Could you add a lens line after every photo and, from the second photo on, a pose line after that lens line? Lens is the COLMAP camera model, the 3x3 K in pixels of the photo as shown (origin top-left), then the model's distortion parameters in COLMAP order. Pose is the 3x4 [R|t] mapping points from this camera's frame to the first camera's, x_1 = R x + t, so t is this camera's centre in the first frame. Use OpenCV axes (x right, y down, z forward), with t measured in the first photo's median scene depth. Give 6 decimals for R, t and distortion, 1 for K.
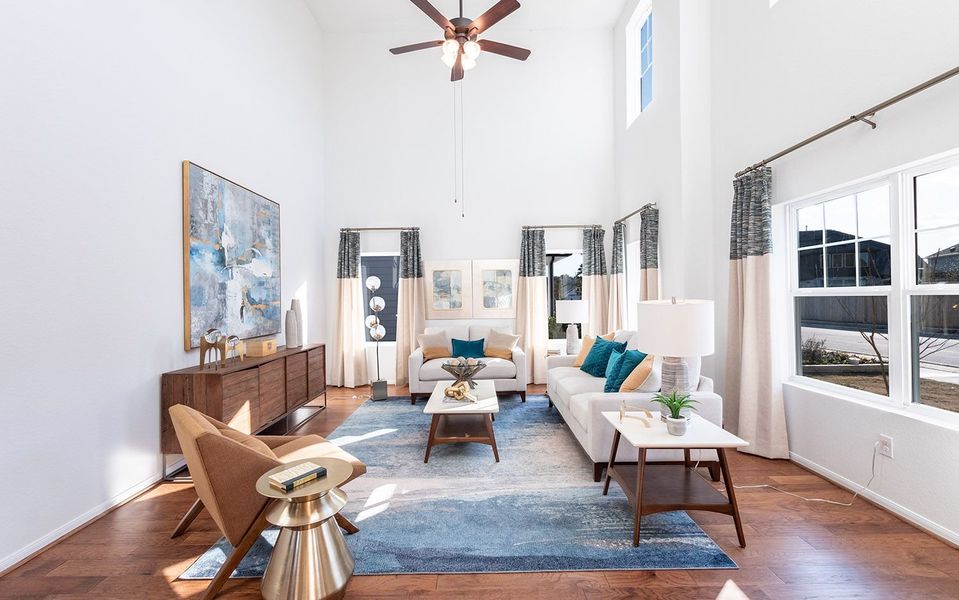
lens RADIAL K [[410.8, 0, 480.1], [0, 410.8, 298.6], [0, 0, 1]] dist [-0.007459, 0.001089]
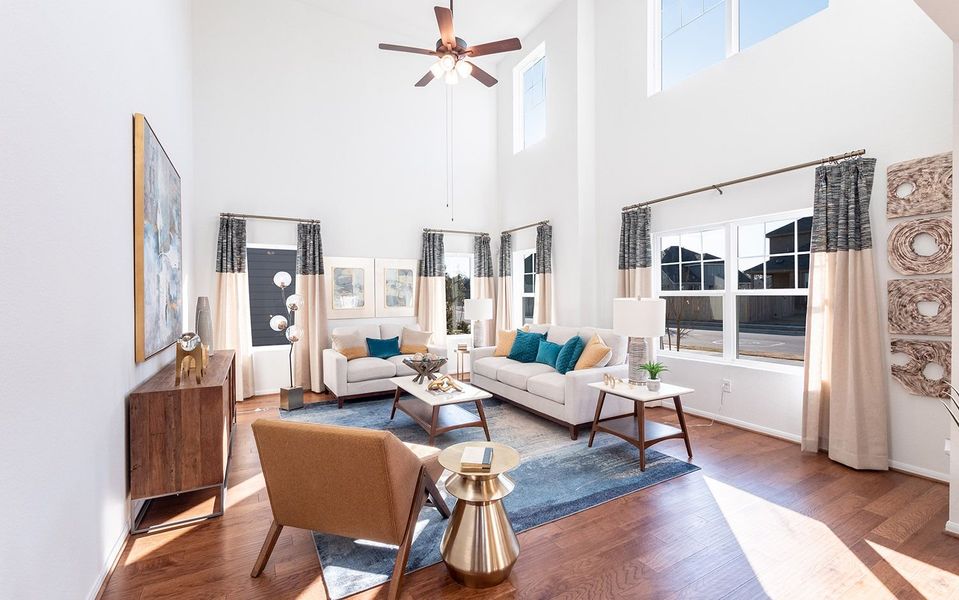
lens RADIAL K [[410.8, 0, 477.7], [0, 410.8, 297.9], [0, 0, 1]] dist [-0.007459, 0.001089]
pose [[0.873491, 0.003385, 0.486828, -0.371653], [-0.002159, 0.999993, -0.003078, 0.005001], [-0.486835, 0.001638, 0.873492, 0.018375]]
